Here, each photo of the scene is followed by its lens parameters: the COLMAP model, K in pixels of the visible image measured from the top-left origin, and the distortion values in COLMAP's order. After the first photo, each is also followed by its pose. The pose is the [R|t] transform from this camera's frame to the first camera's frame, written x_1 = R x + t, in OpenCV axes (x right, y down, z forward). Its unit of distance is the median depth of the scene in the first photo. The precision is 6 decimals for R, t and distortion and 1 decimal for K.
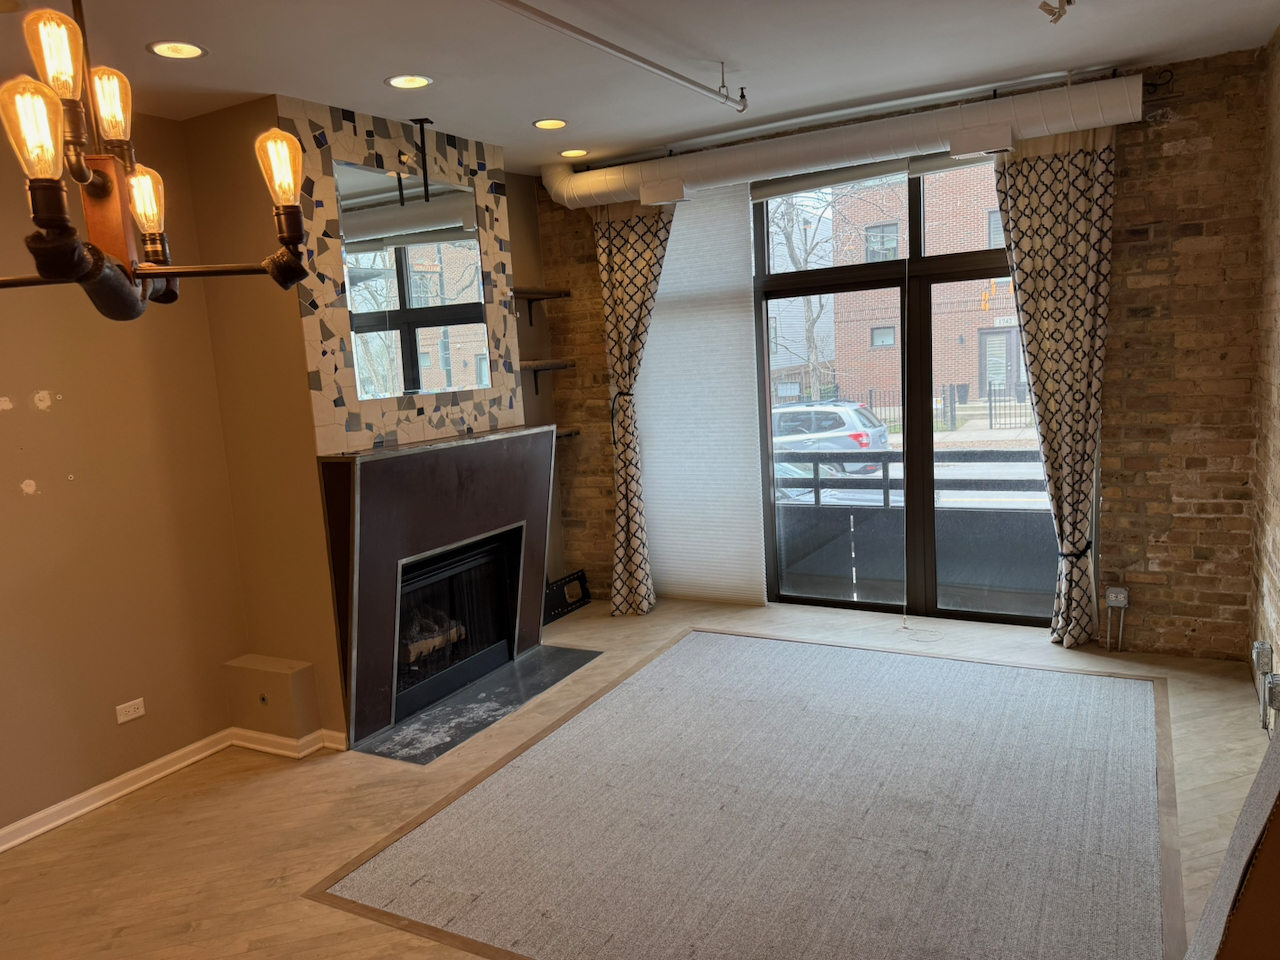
lens RADIAL K [[890.4, 0, 641.3], [0, 890.4, 474.6], [0, 0, 1]] dist [0.152066, -0.211256]
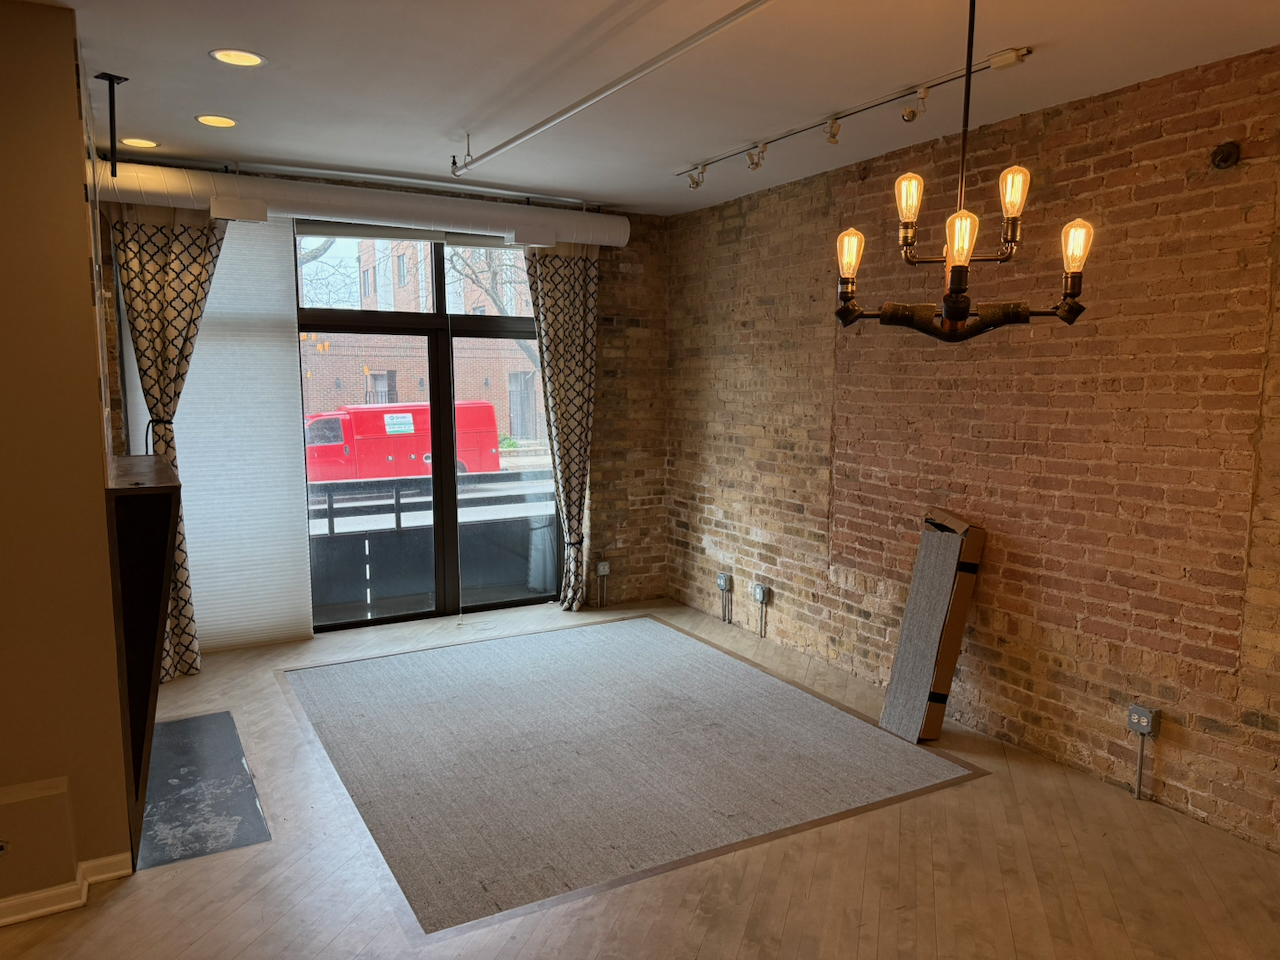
lens RADIAL K [[907.9, 0, 640.7], [0, 907.9, 484.6], [0, 0, 1]] dist [0.000554, -0.006222]
pose [[0.519561, -0.037517, 0.853609, -0.673491], [0.077804, 0.996962, -0.003539, 0.011392], [-0.850884, 0.068253, 0.520902, 0.194715]]
